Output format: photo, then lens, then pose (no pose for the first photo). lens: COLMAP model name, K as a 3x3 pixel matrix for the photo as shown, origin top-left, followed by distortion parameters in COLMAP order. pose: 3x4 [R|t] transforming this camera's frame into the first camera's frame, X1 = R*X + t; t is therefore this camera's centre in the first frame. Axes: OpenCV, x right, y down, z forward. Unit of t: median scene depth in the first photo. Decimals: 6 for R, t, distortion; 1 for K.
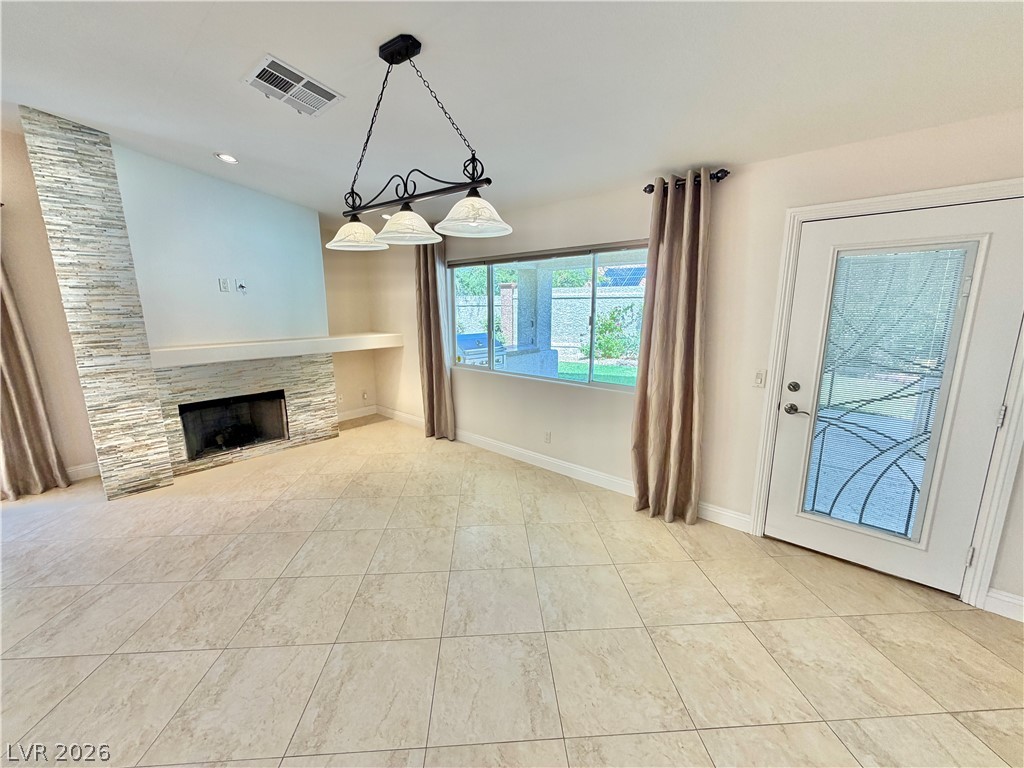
lens RADIAL K [[409.6, 0, 507.6], [0, 409.6, 384.2], [0, 0, 1]] dist [-0.001642, 0.001408]
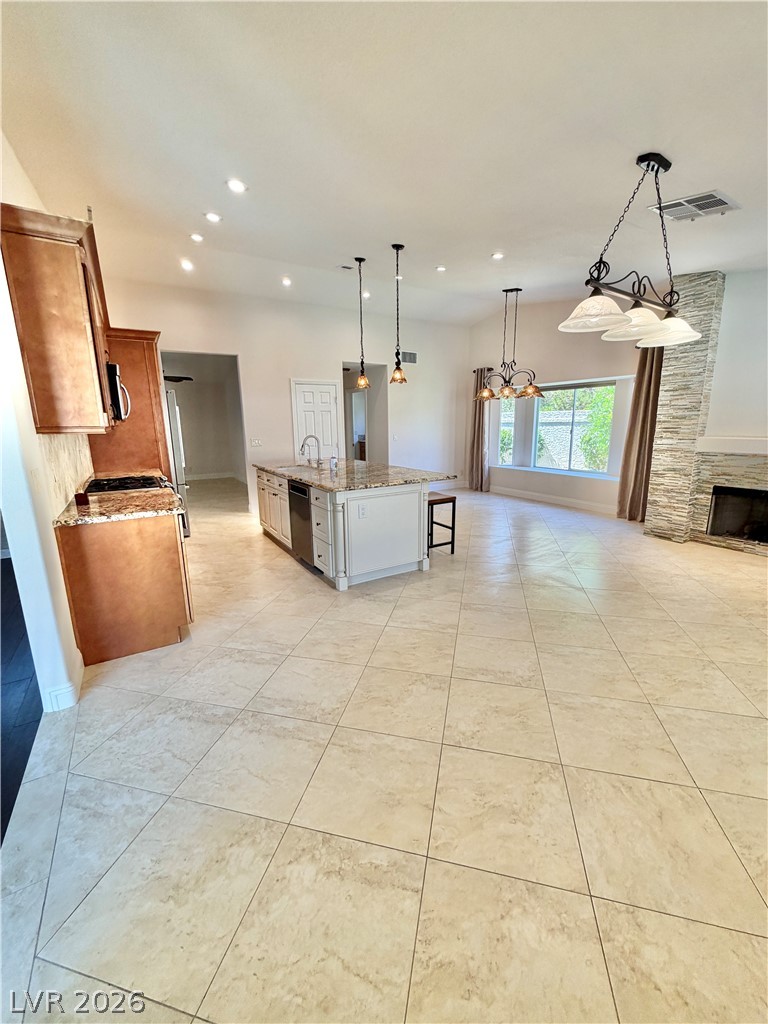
lens RADIAL K [[409.6, 0, 381.8], [0, 409.6, 509.3], [0, 0, 1]] dist [-0.001642, 0.001408]
pose [[-0.297541, 0.210352, -0.931247, 0.709282], [-0.164954, 0.949428, 0.267163, -0.049387], [0.940351, 0.233105, -0.247795, 0.461689]]
